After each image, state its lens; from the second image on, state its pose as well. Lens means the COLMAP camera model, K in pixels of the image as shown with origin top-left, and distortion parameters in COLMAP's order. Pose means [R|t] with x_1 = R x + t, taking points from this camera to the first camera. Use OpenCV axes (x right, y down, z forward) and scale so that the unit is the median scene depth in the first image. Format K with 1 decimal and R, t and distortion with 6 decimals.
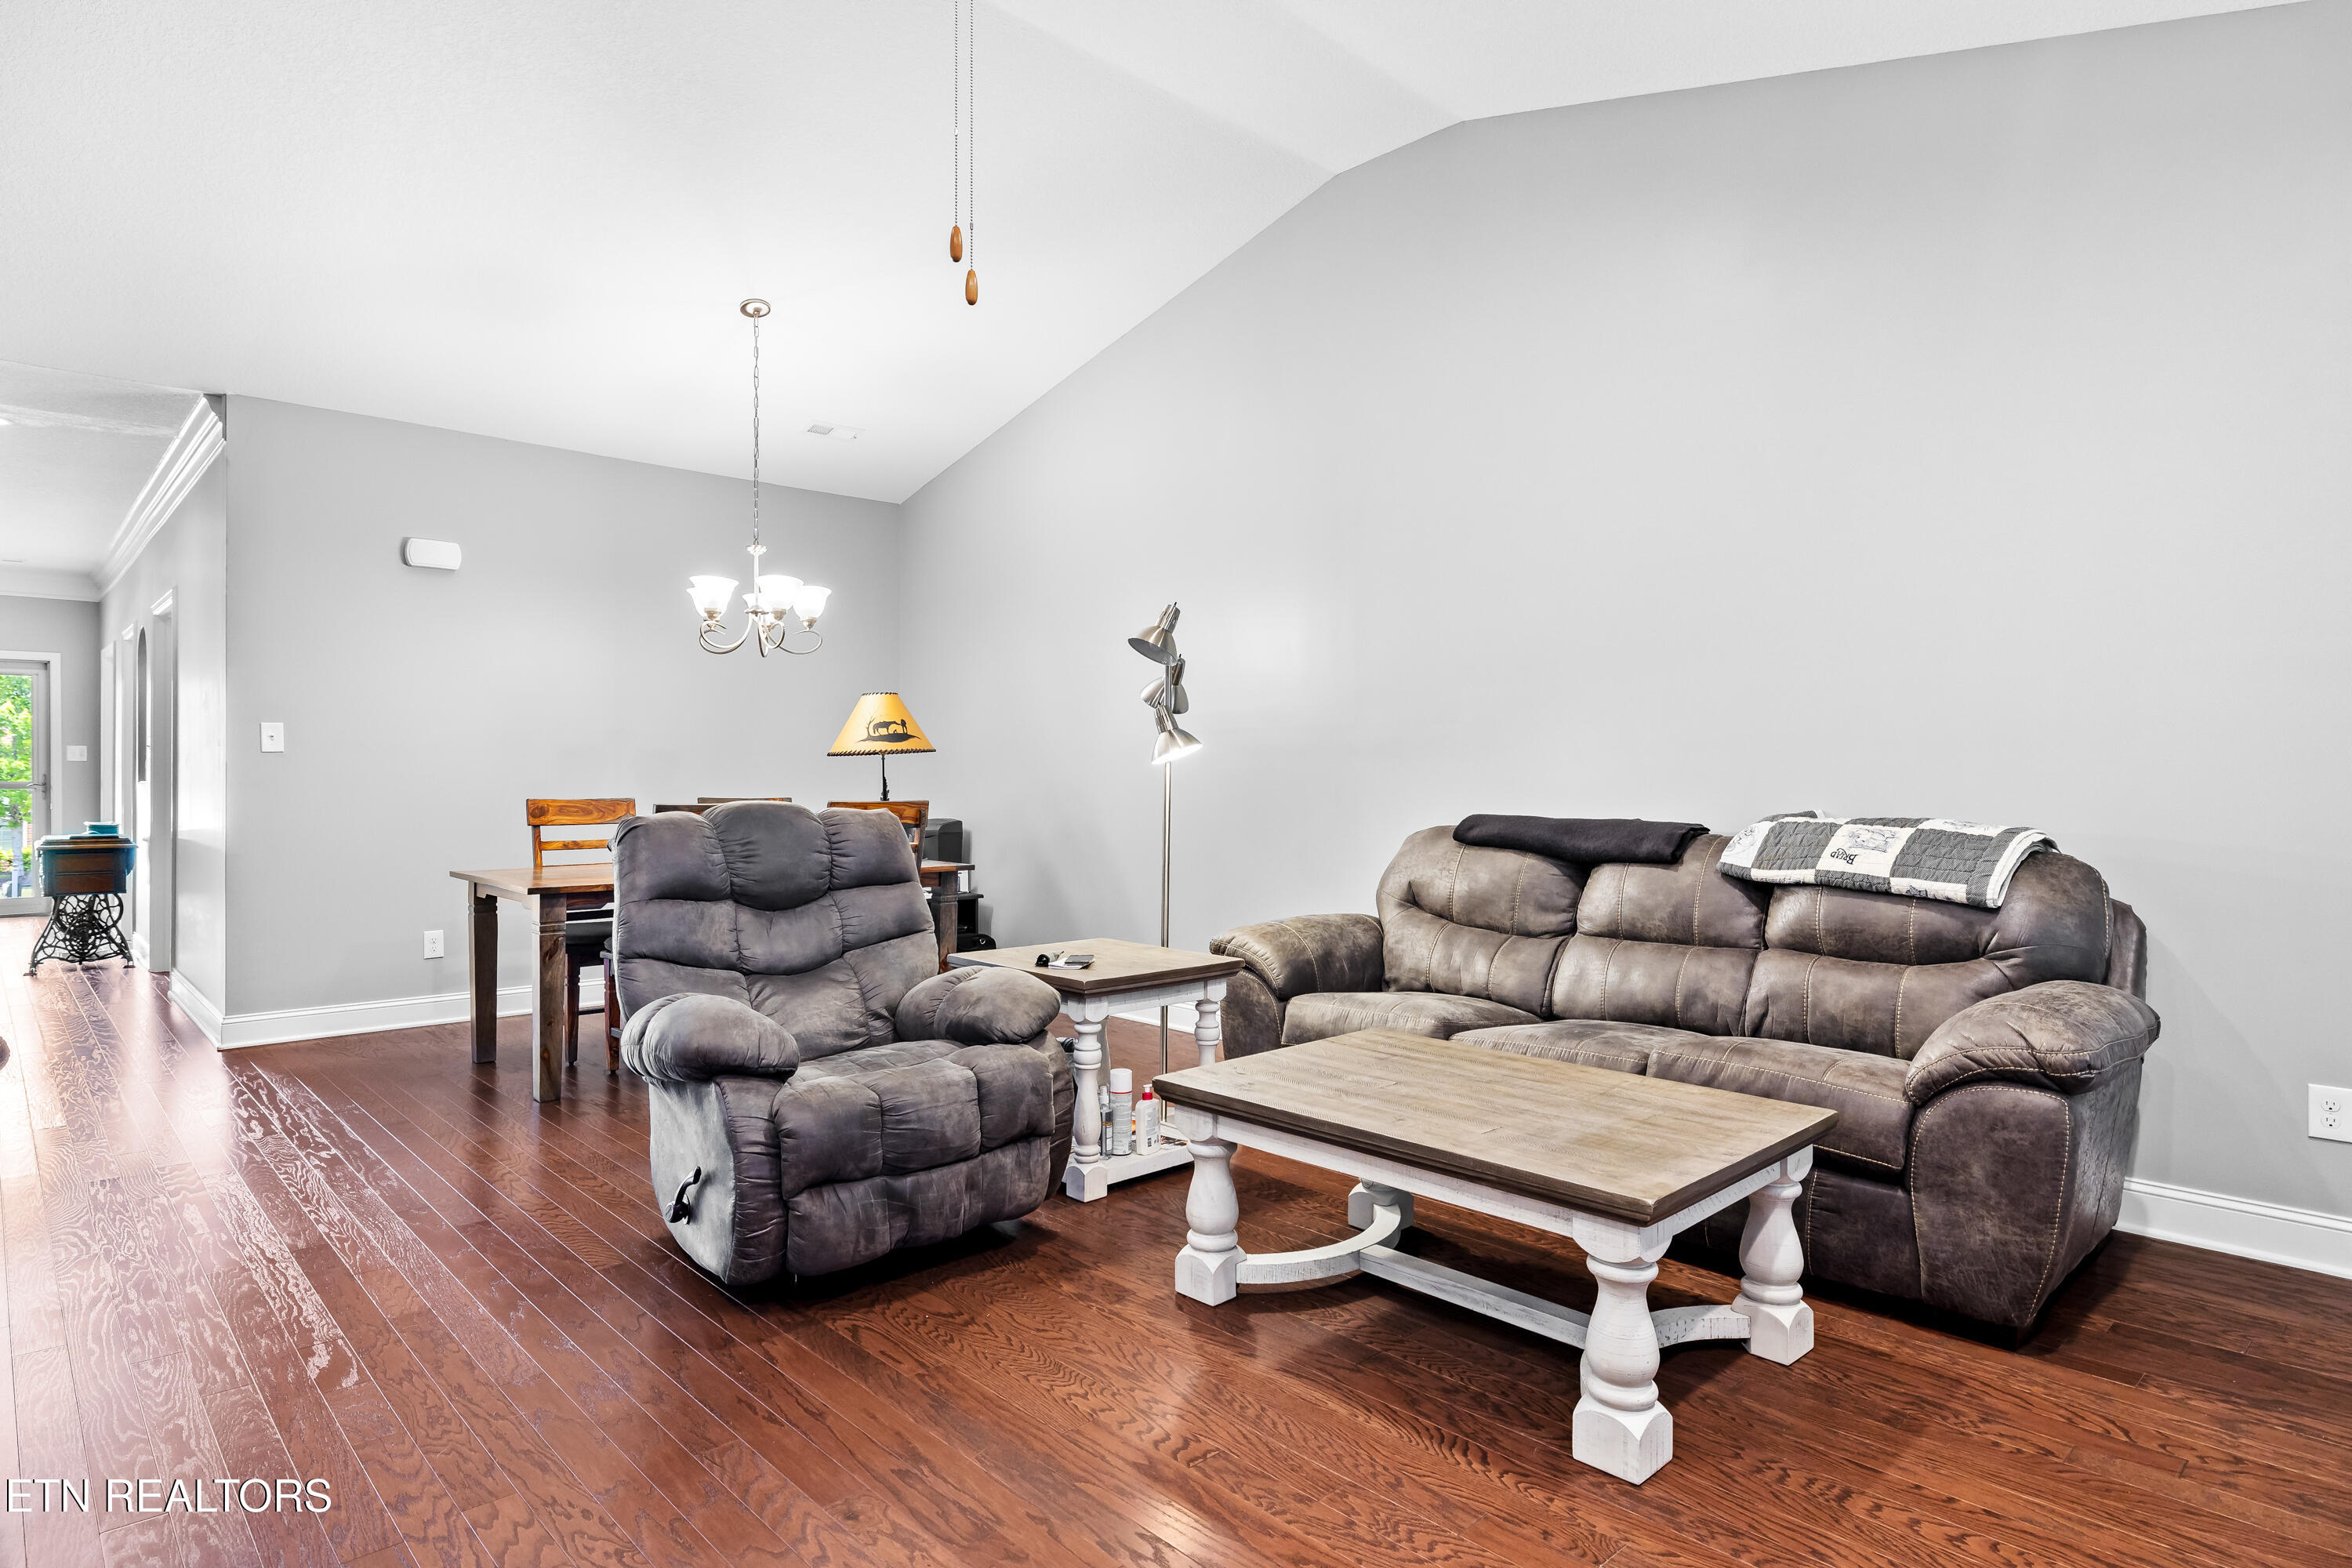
lens RADIAL K [[1281.5, 0, 1168.7], [0, 1281.5, 786.0], [0, 0, 1]] dist [-0.000537, -0.000255]
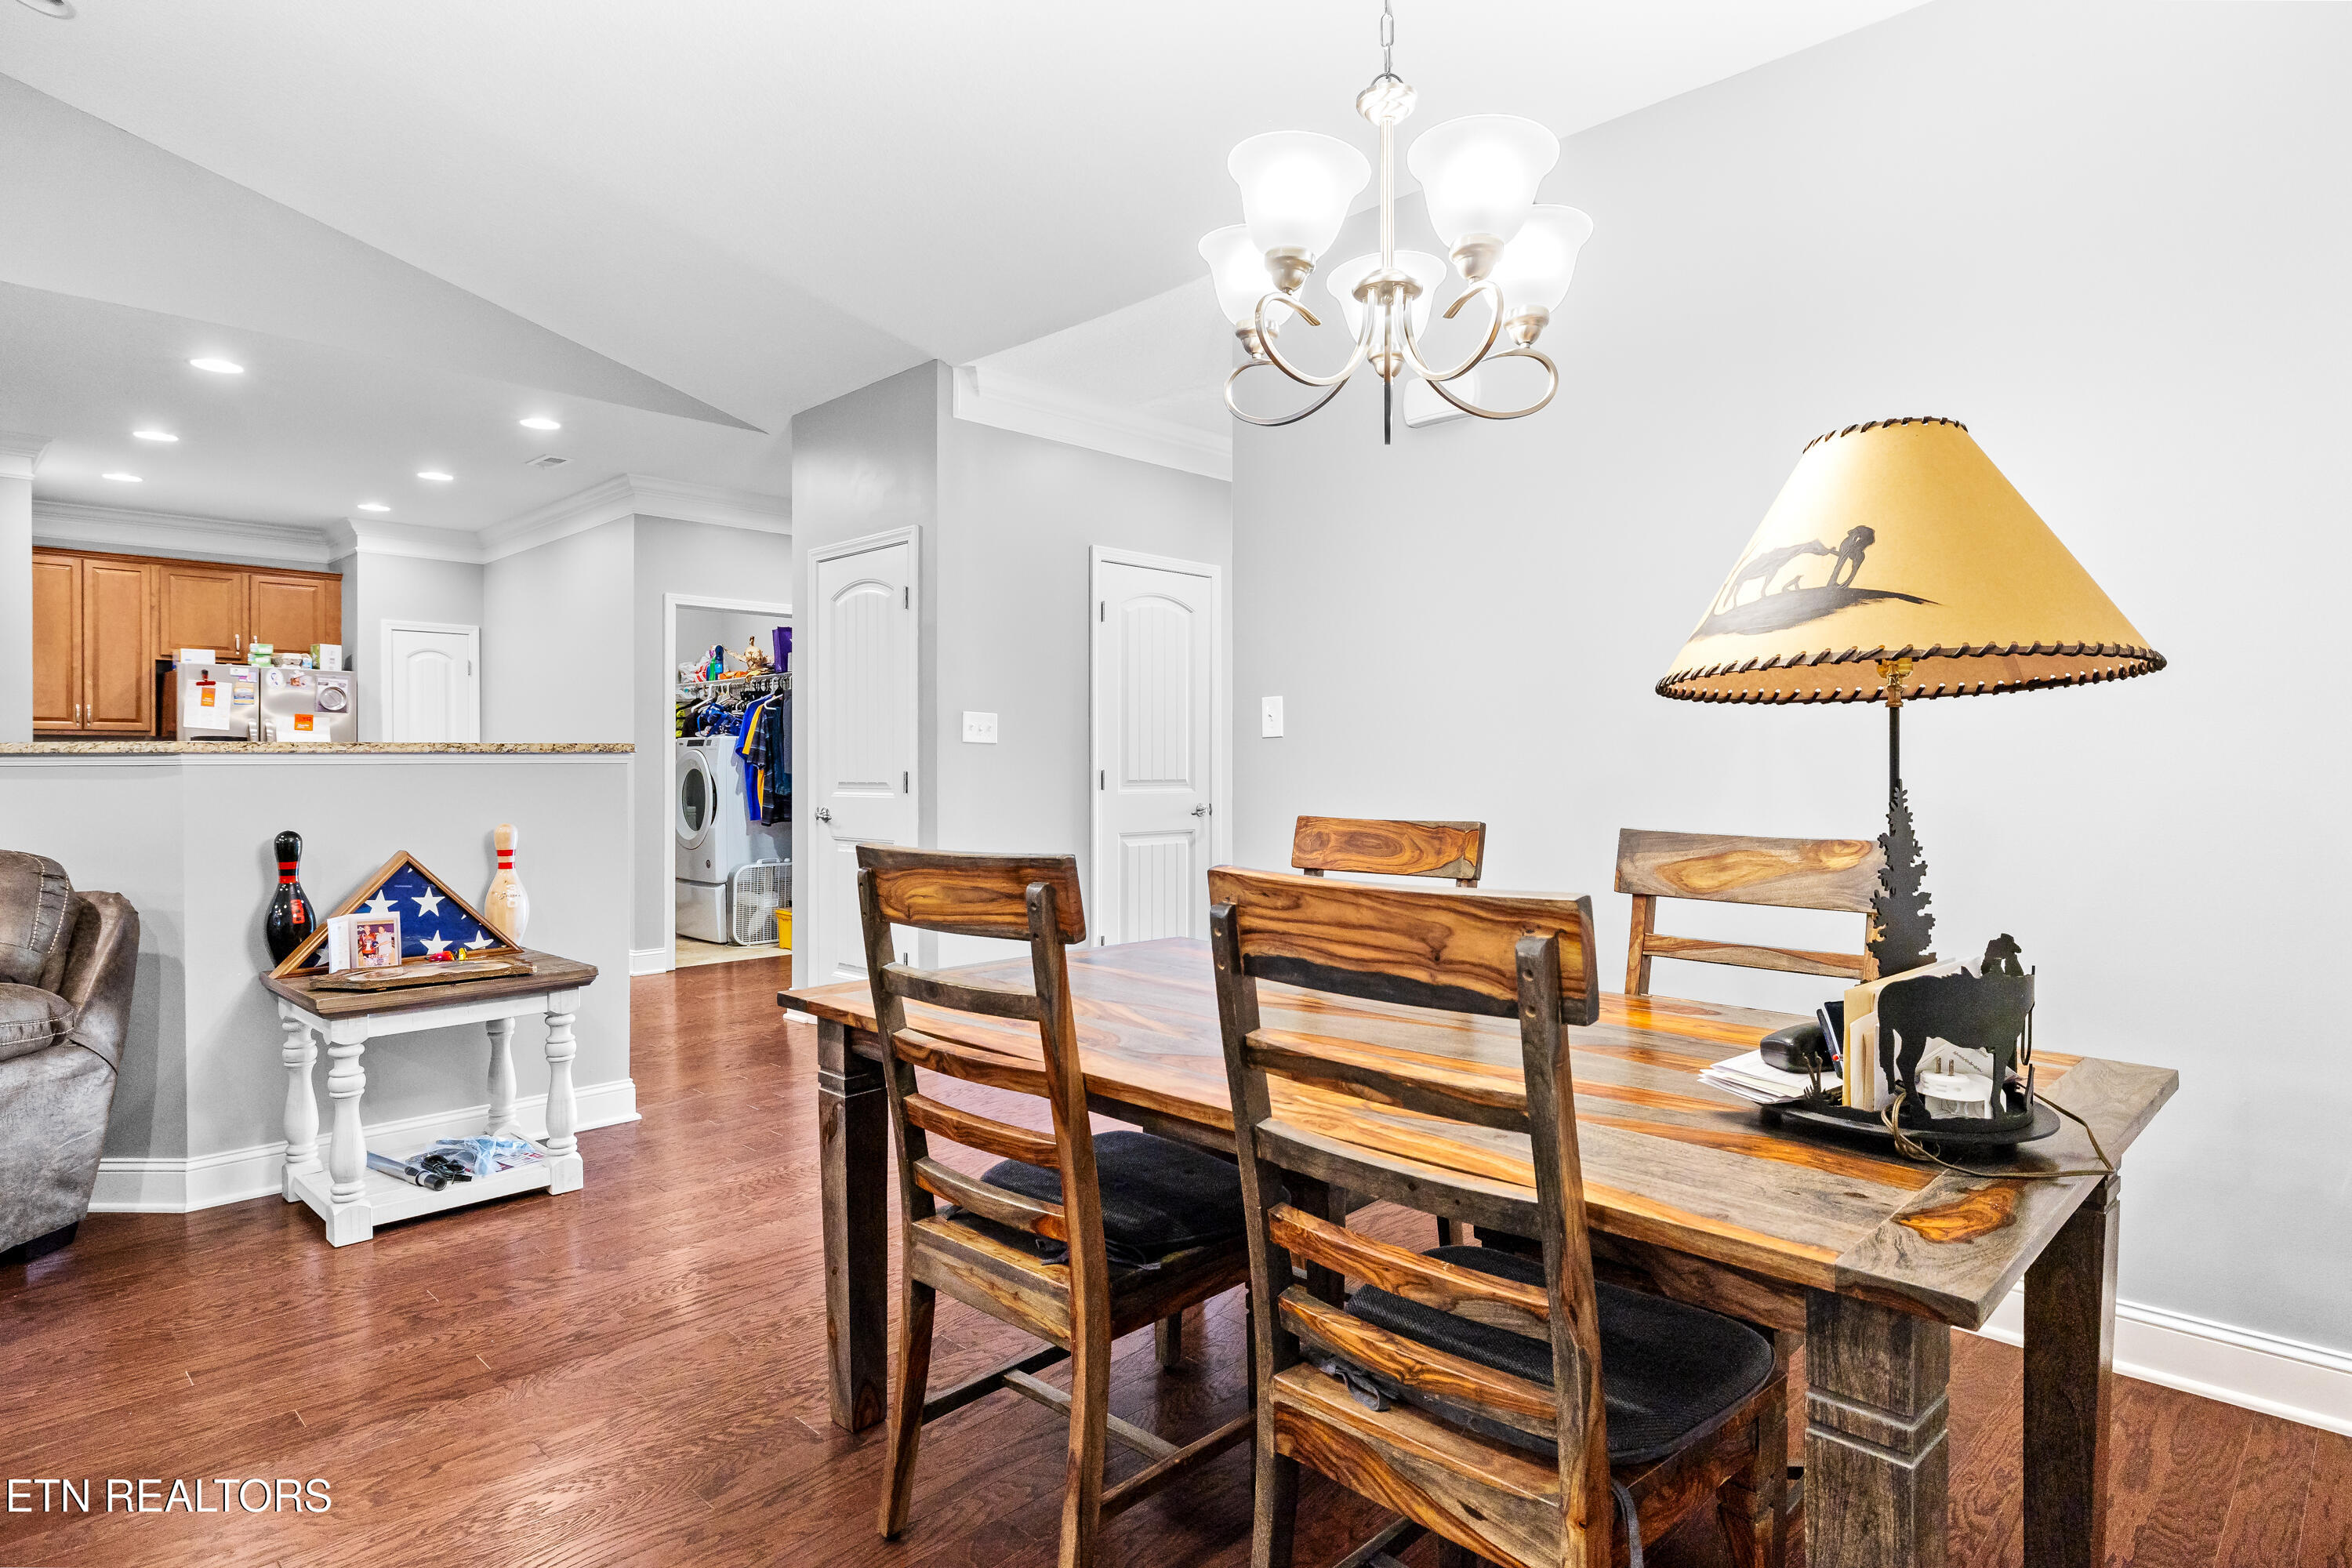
lens RADIAL K [[1273.9, 0, 1180.0], [0, 1273.9, 768.3], [0, 0, 1]] dist [-0.001379, 0.000064]
pose [[0.047553, -0.000002, -0.998869, 0.020946], [-0.005952, 0.999982, -0.000285, -0.013508], [0.998851, 0.005959, 0.047552, 1.384663]]
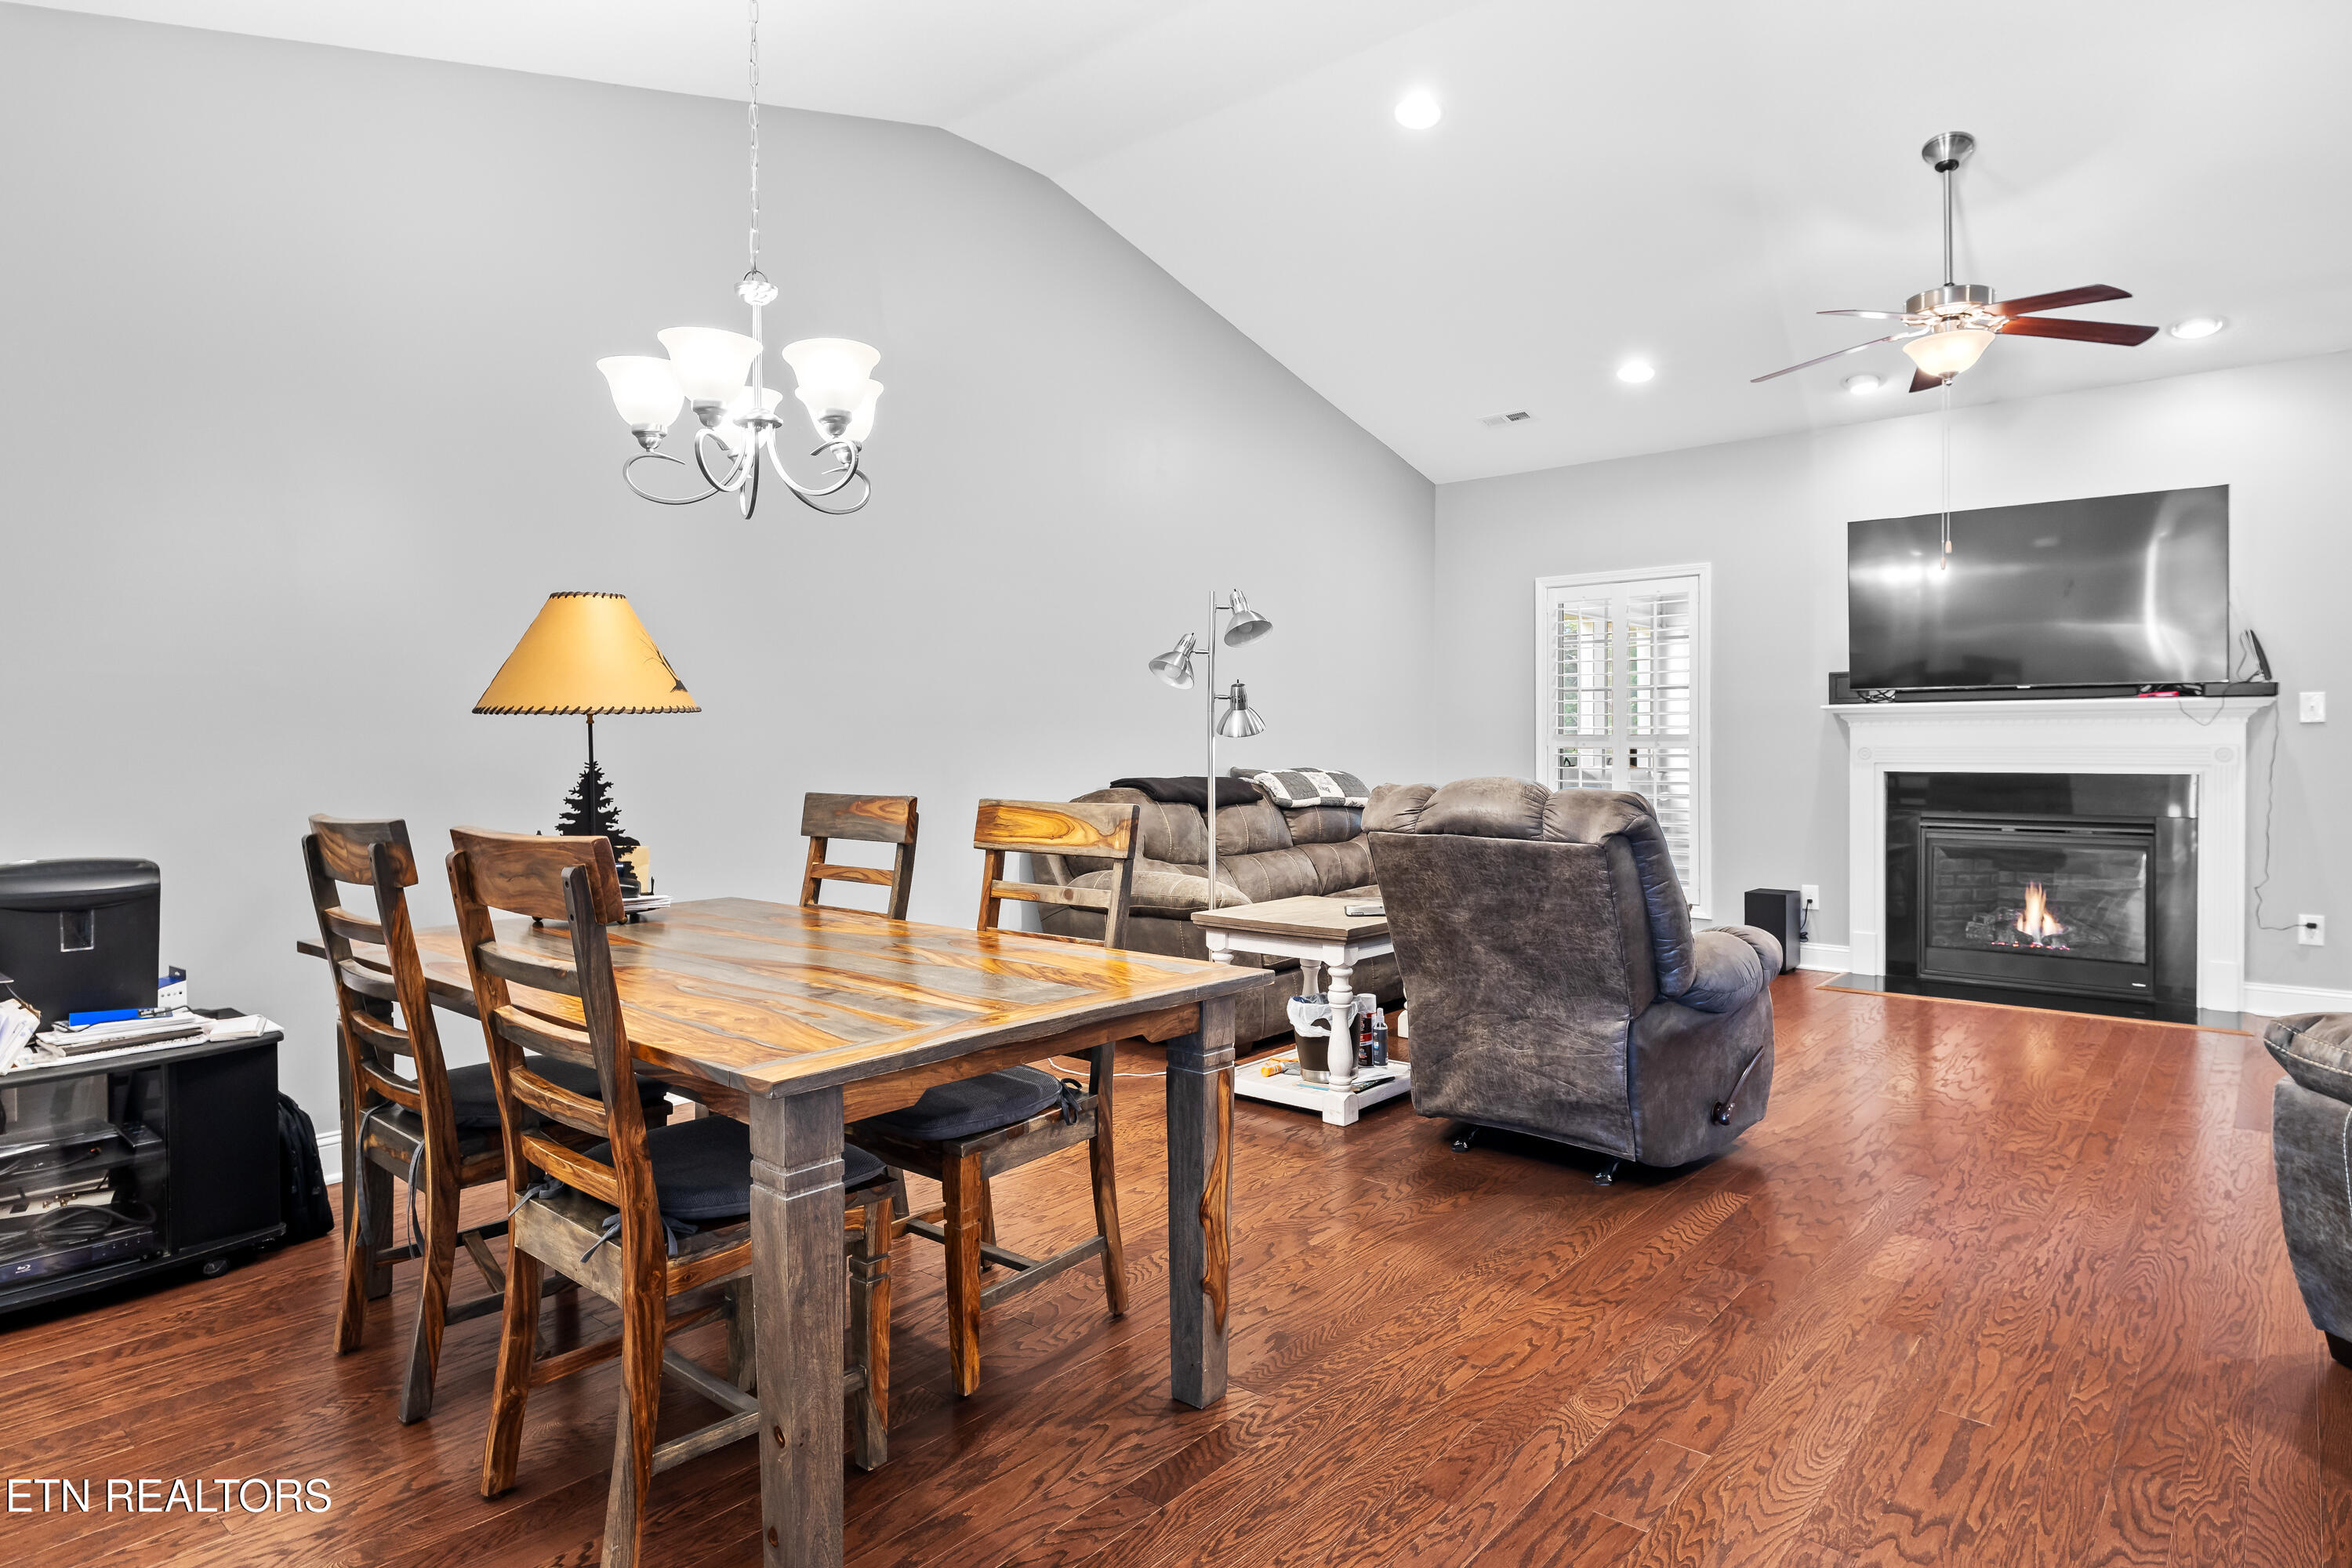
lens RADIAL K [[1312.2, 0, 1173.1], [0, 1312.2, 760.8], [0, 0, 1]] dist [0.000512, -0.000027]
pose [[-0.111659, -0.014627, 0.993639, -1.253598], [0.012729, 0.999789, 0.016148, -0.018375], [-0.993665, 0.014451, -0.111449, 1.339716]]
